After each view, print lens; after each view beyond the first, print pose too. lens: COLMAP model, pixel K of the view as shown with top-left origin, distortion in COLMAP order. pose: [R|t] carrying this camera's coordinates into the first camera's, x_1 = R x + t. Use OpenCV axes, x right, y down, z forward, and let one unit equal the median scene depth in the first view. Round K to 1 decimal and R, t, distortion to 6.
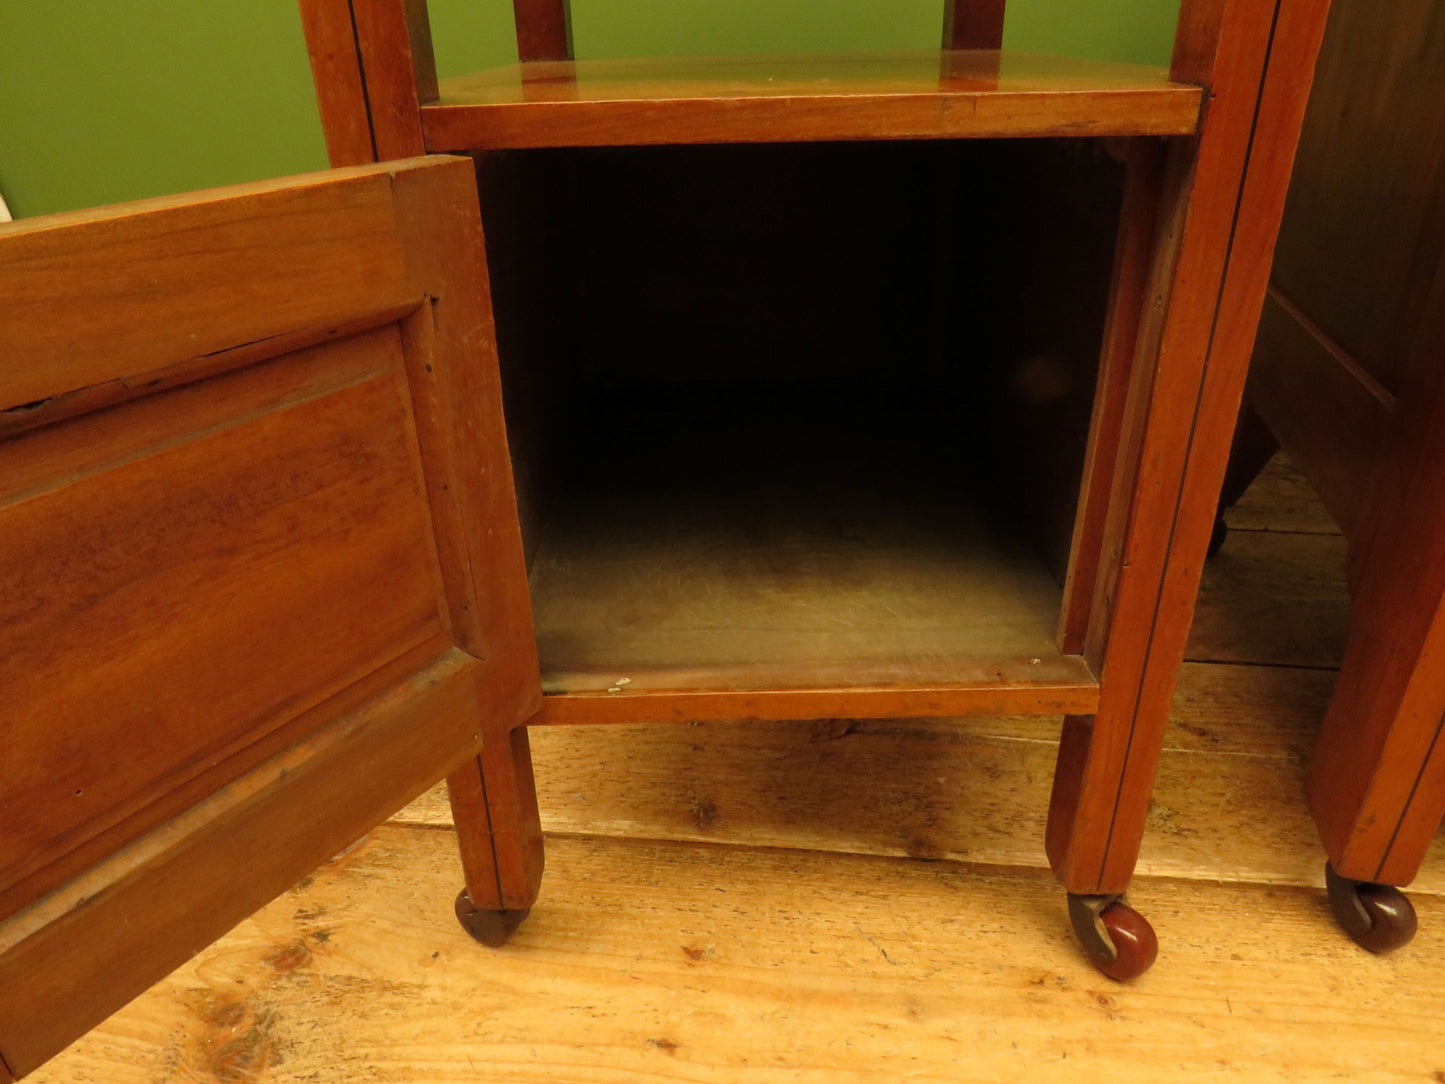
lens RADIAL K [[1043.9, 0, 712.8], [0, 1043.9, 512.7], [0, 0, 1]] dist [-0.022290, 0.003246]
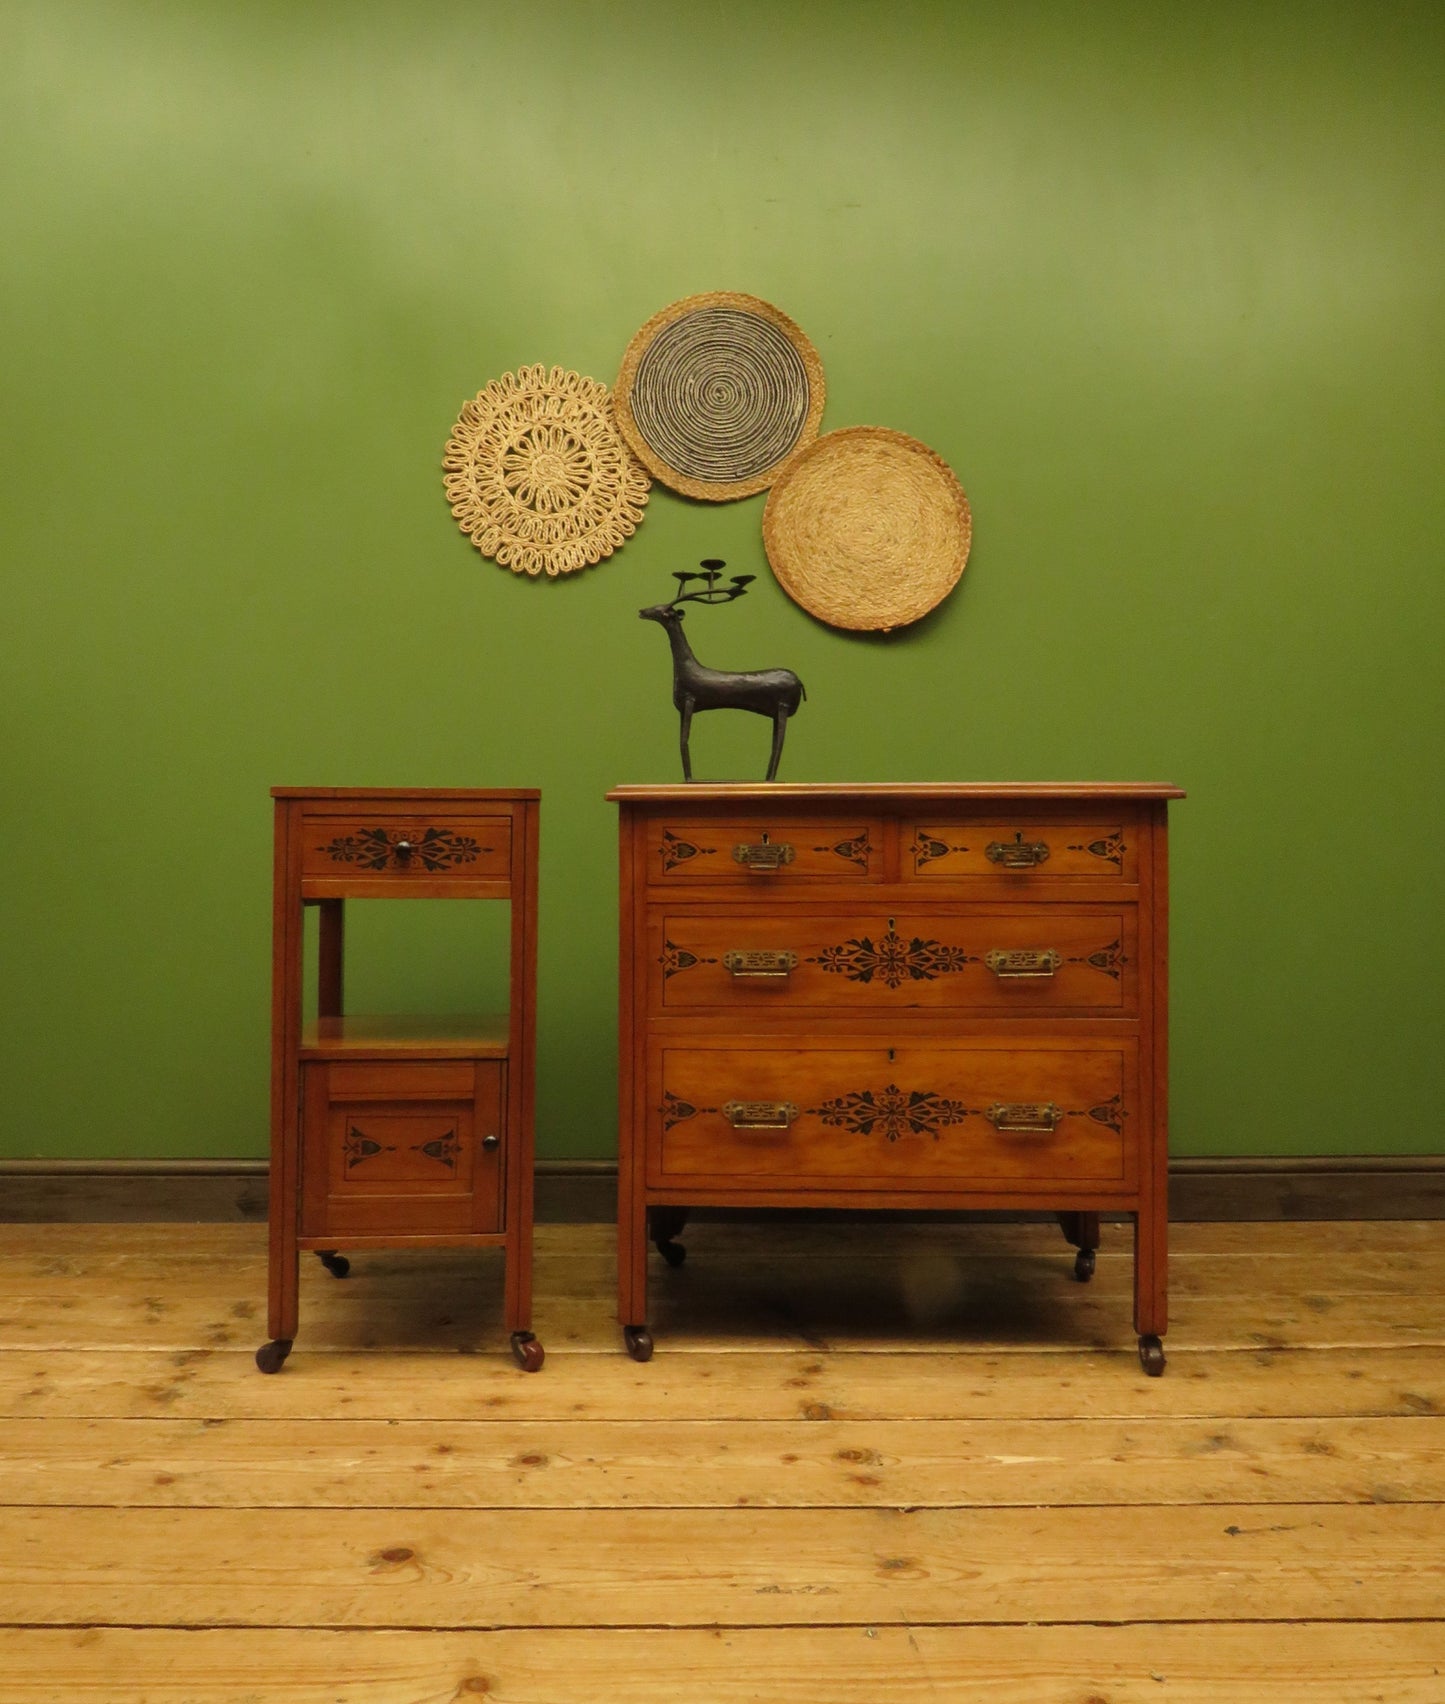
lens RADIAL K [[1362.3, 0, 733.1], [0, 1362.3, 835.4], [0, 0, 1]] dist [-0.057636, 0.013397]
pose [[0.988730, 0.023433, 0.147864, 0.354097], [0.049611, 0.880584, -0.471286, 0.840120], [-0.141251, 0.473310, 0.869497, -2.407066]]
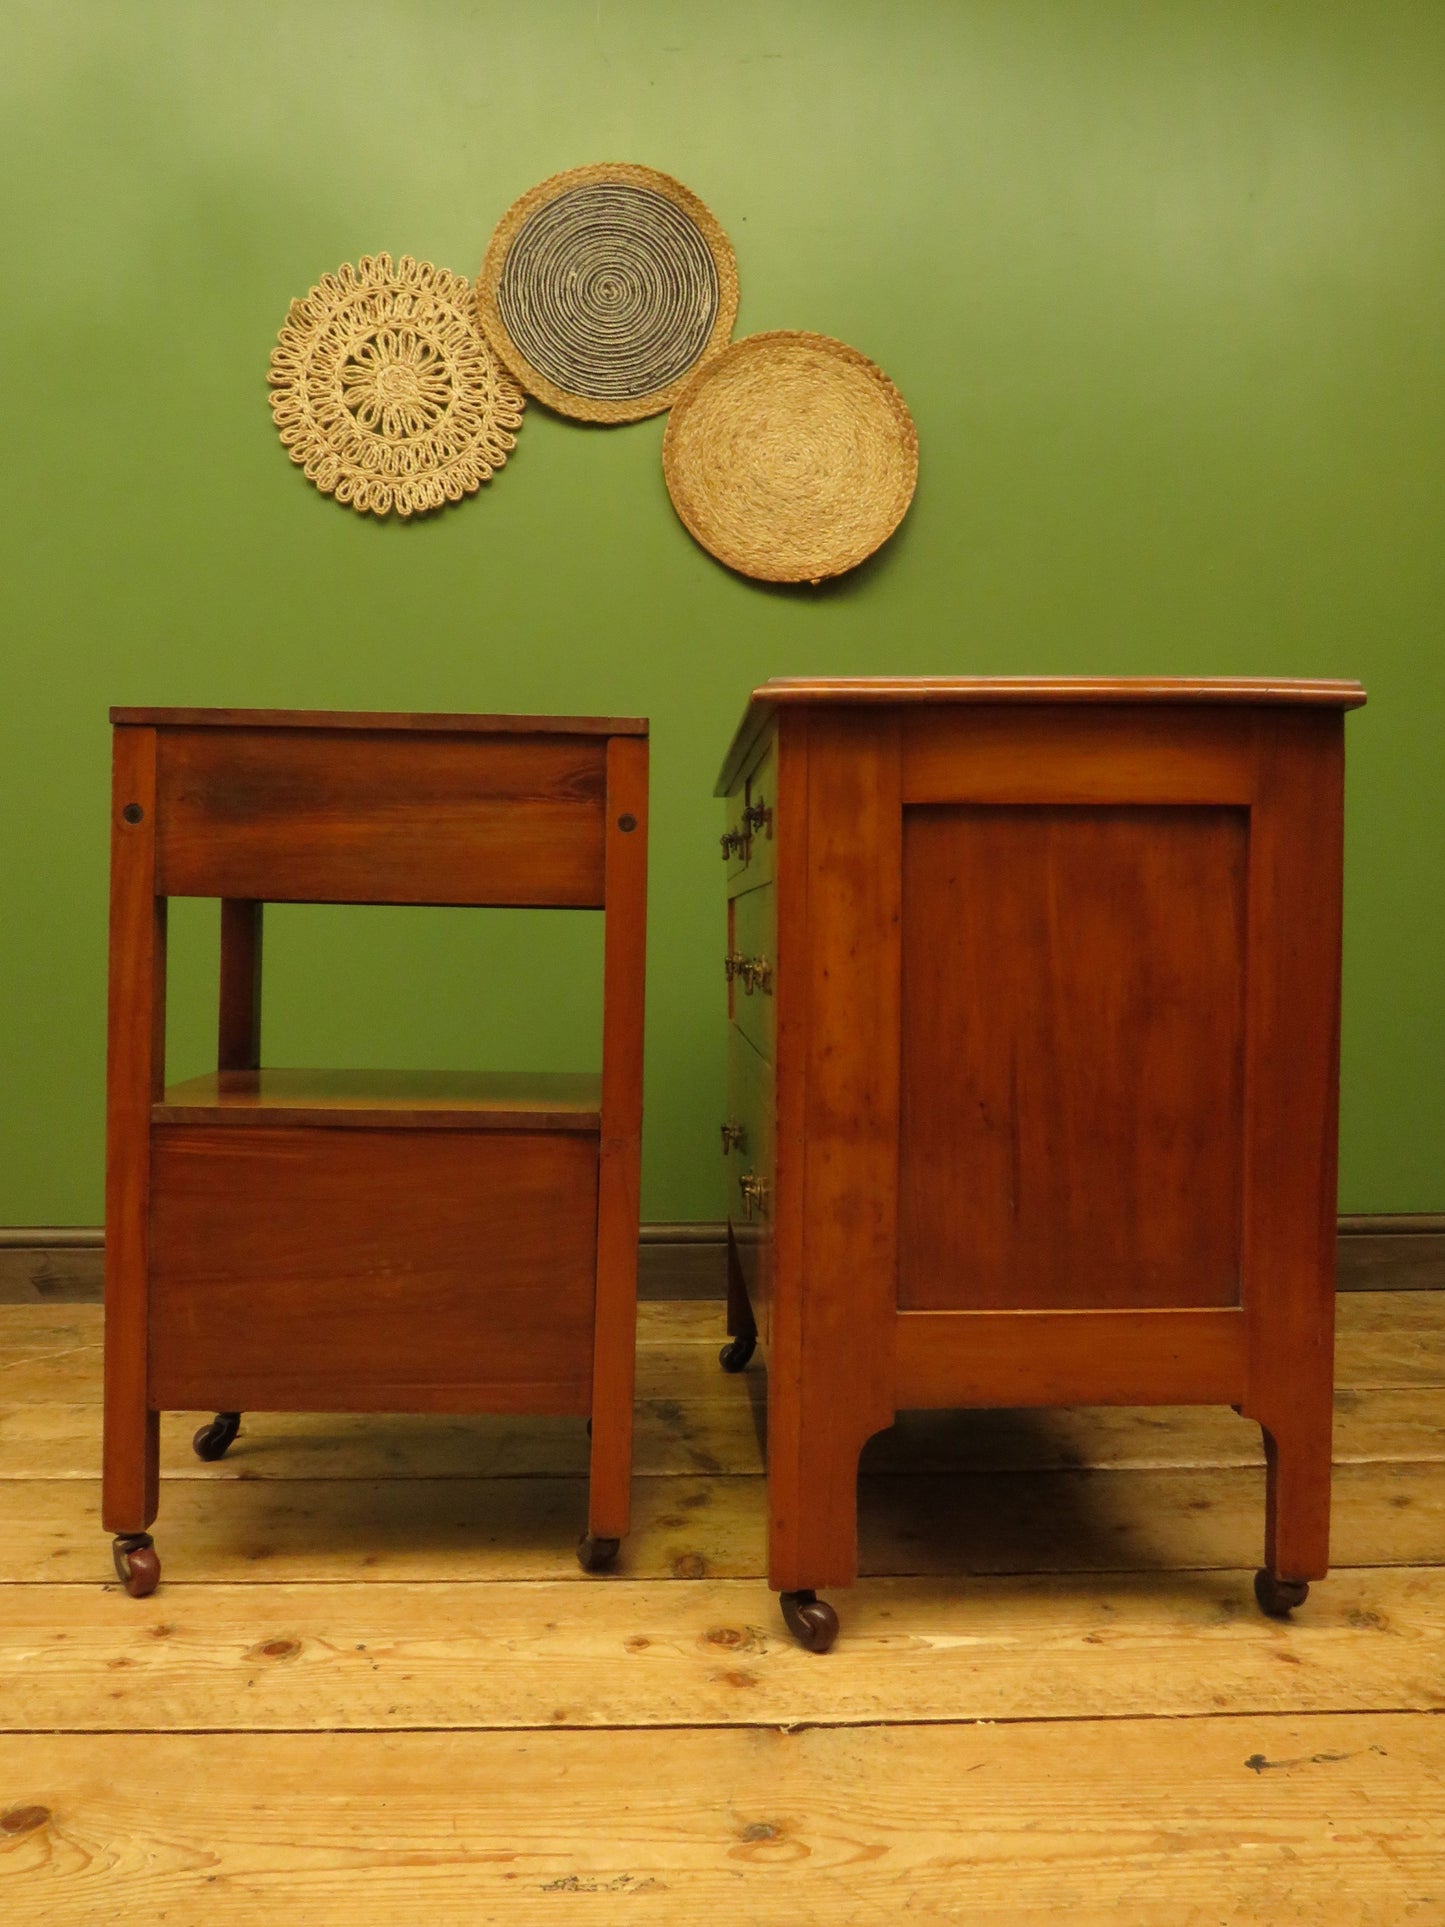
lens RADIAL K [[1360.8, 0, 729.4], [0, 1360.8, 961.0], [0, 0, 1]] dist [-0.067354, 0.032630]
pose [[0.986779, 0.009980, 0.161765, 0.698368], [0.060852, 0.902266, -0.426865, 0.620509], [-0.150215, 0.431065, 0.889729, -1.661942]]
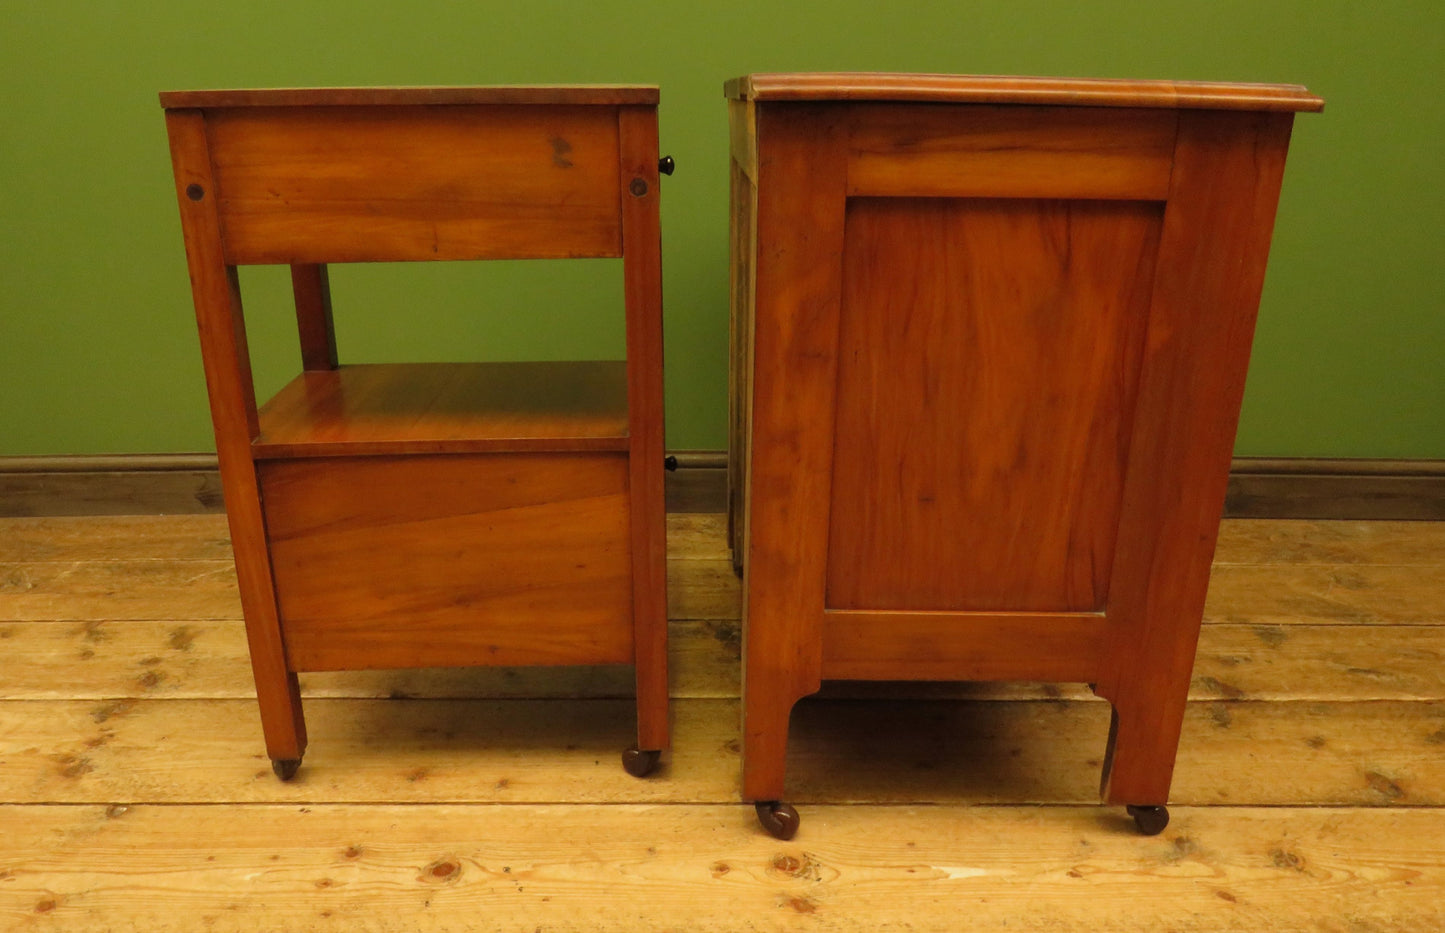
lens RADIAL K [[1108.5, 0, 703.5], [0, 1108.5, 494.9], [0, 0, 1]] dist [-0.033101, -0.007429]
pose [[0.990253, -0.025326, 0.136961, 0.595389], [0.040996, 0.992768, -0.112828, 0.217616], [-0.133113, 0.117343, 0.984130, -1.601905]]
